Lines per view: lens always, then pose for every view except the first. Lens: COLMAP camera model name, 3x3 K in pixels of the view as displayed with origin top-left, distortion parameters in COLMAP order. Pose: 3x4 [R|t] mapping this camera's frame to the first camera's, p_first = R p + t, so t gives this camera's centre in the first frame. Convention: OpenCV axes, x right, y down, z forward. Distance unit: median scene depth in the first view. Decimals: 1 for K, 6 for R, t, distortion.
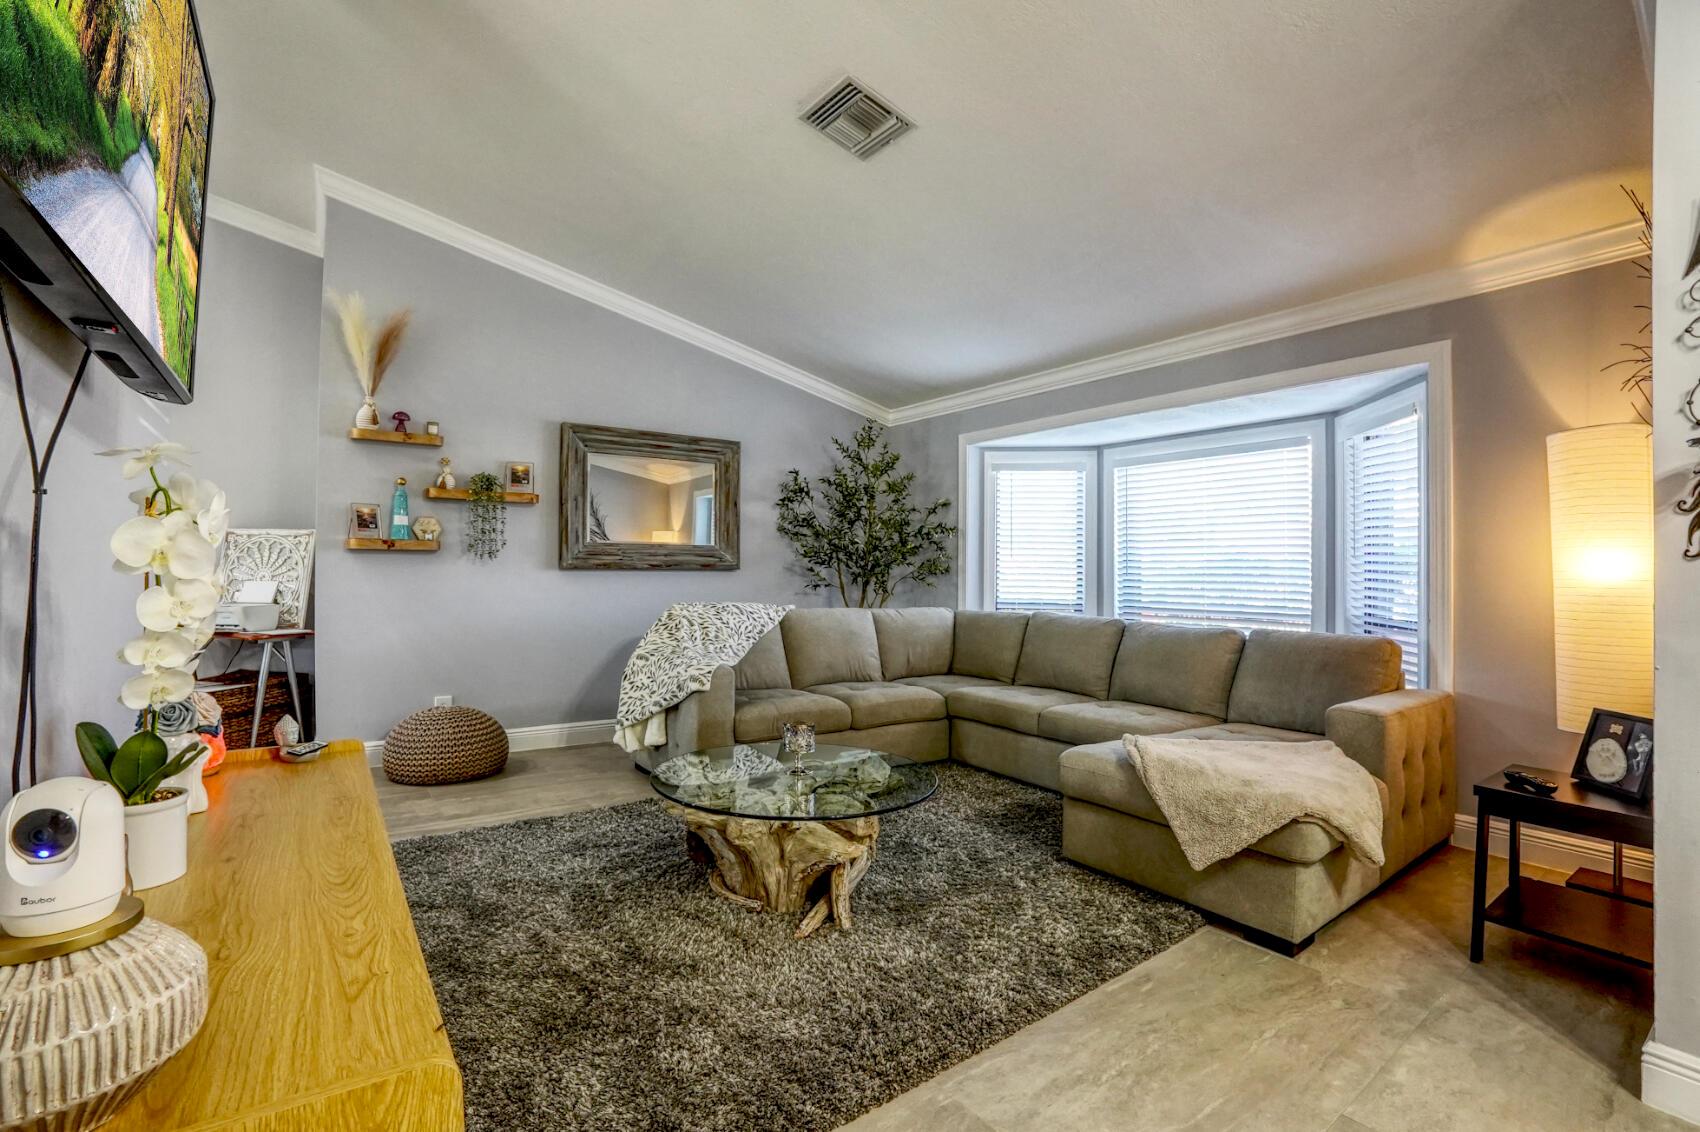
lens RADIAL K [[760.5, 0, 850.0], [0, 760.5, 566.0], [0, 0, 1]] dist [-0.045202, -0.000357]
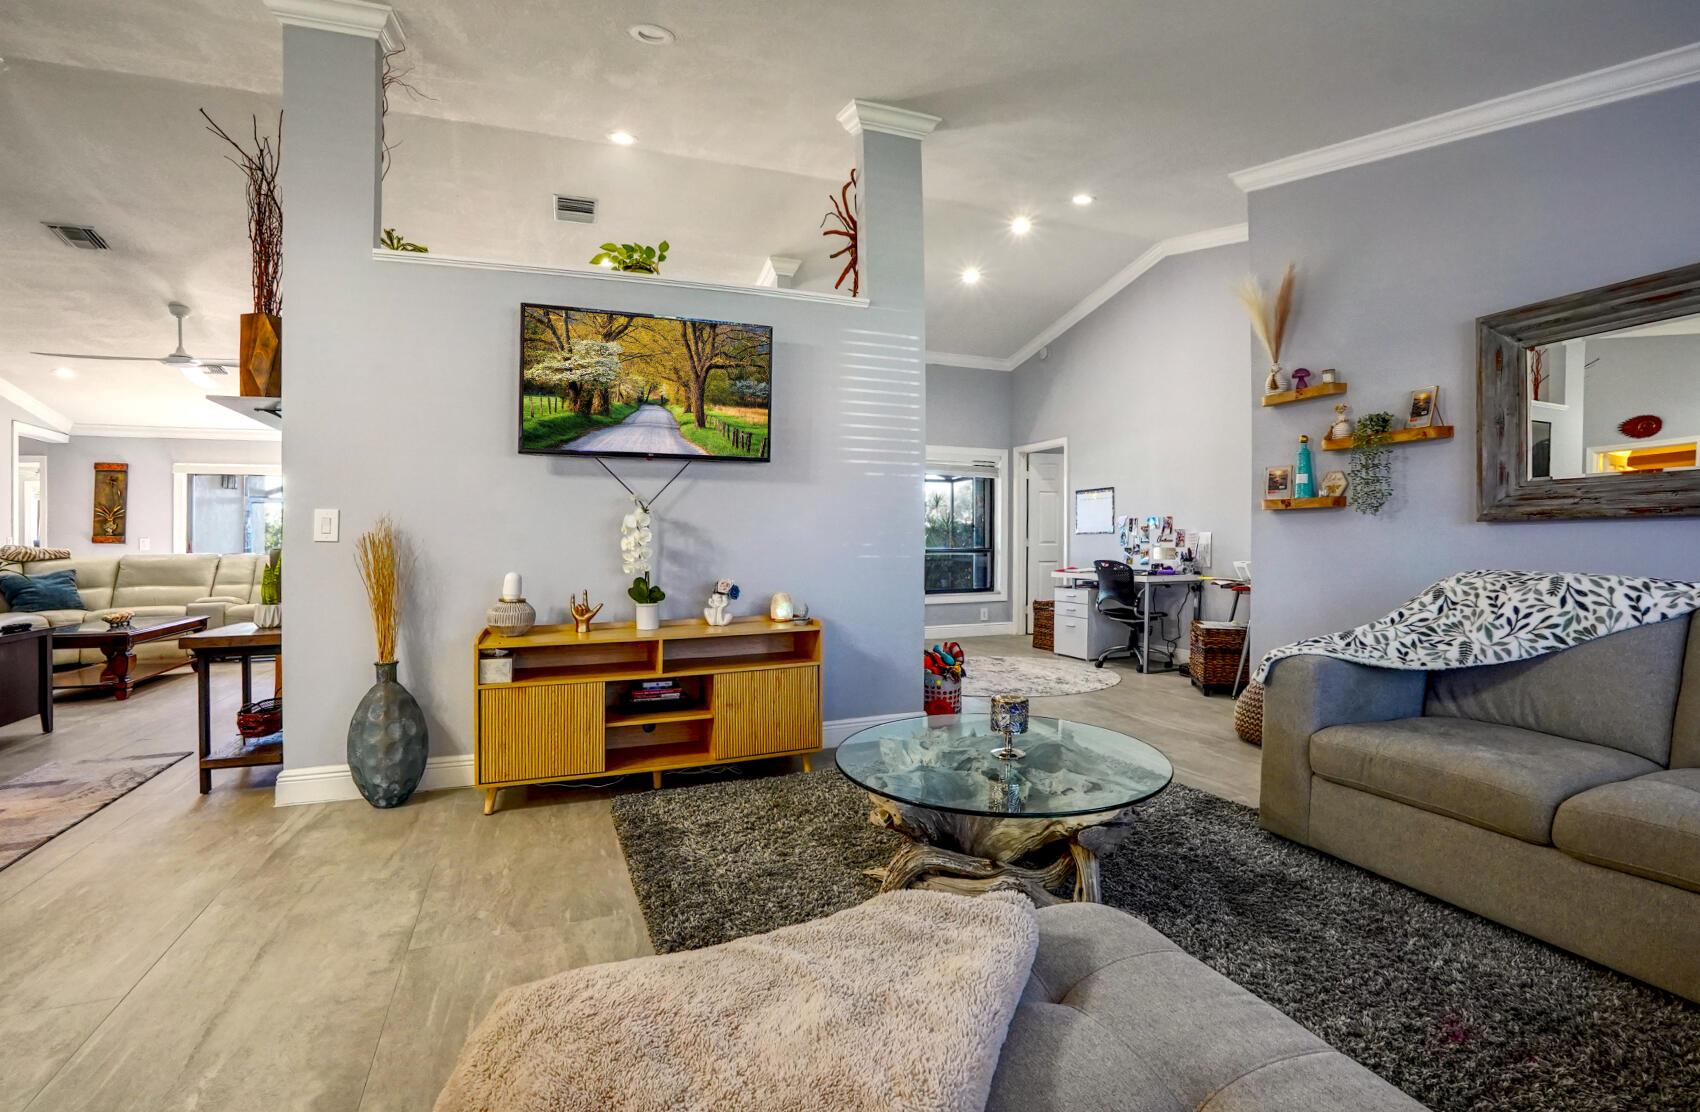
lens RADIAL K [[763.0, 0, 850.0], [0, 763.0, 556.0], [0, 0, 1]] dist [-0.032289, -0.000095]
pose [[-0.243388, 0.012805, -0.969845, 0.469044], [0.019007, 0.999784, 0.008430, 0.019402], [0.969743, -0.016382, -0.243578, 0.605337]]
